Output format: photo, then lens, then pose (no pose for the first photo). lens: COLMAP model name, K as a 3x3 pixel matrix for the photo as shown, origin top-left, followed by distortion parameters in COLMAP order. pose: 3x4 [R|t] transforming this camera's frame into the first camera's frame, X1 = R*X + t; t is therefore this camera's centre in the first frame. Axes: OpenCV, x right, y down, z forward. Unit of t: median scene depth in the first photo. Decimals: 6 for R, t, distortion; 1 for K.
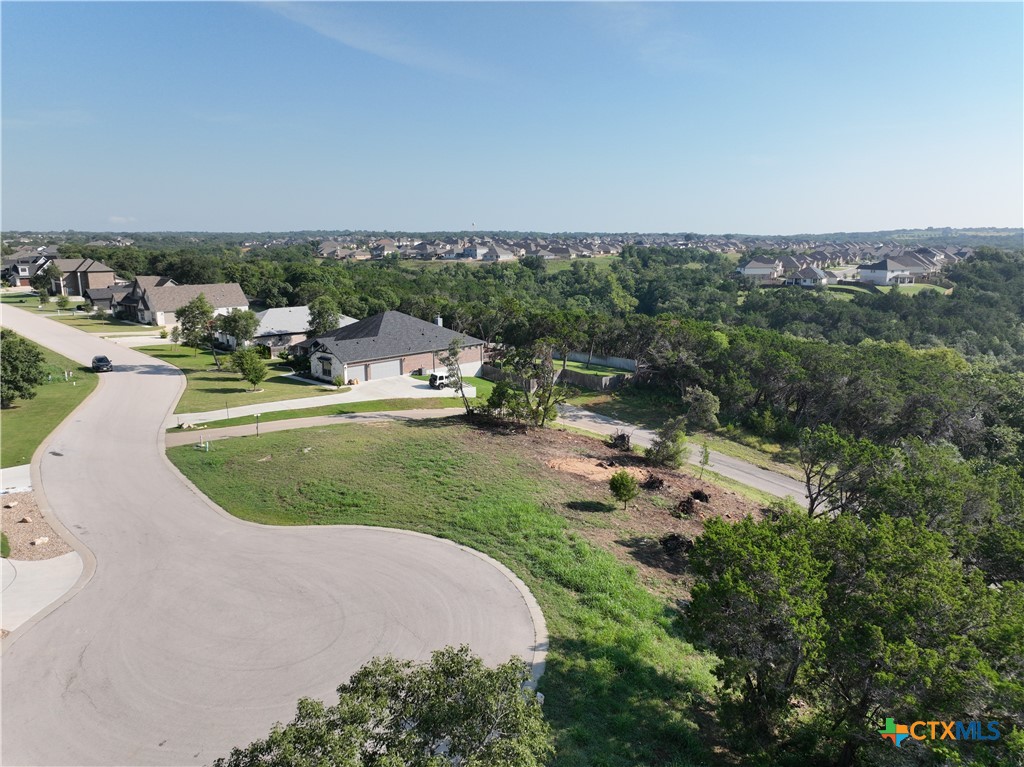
lens RADIAL K [[720.8, 0, 514.3], [0, 720.8, 384.1], [0, 0, 1]] dist [0.000373, 0.019043]
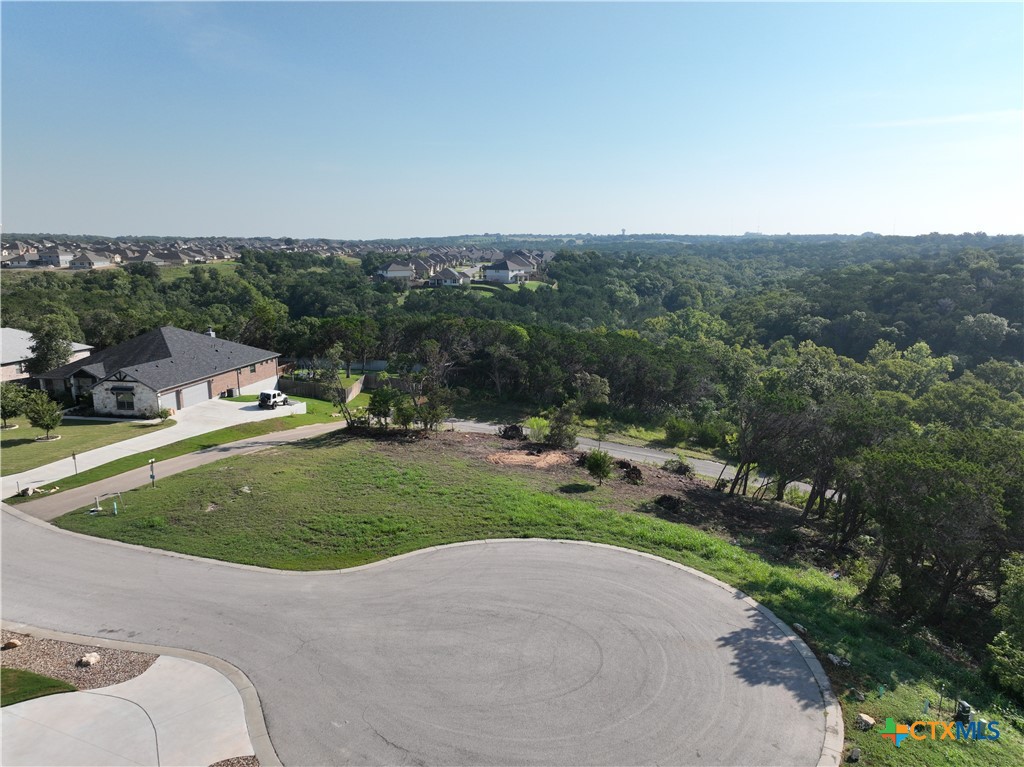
lens RADIAL K [[720.8, 0, 512.2], [0, 720.8, 381.3], [0, 0, 1]] dist [0.000373, 0.019043]
pose [[0.846026, -0.101922, 0.523308, -0.116944], [0.107077, 0.994040, 0.020494, -0.004871], [-0.522278, 0.038696, 0.851897, 0.028077]]
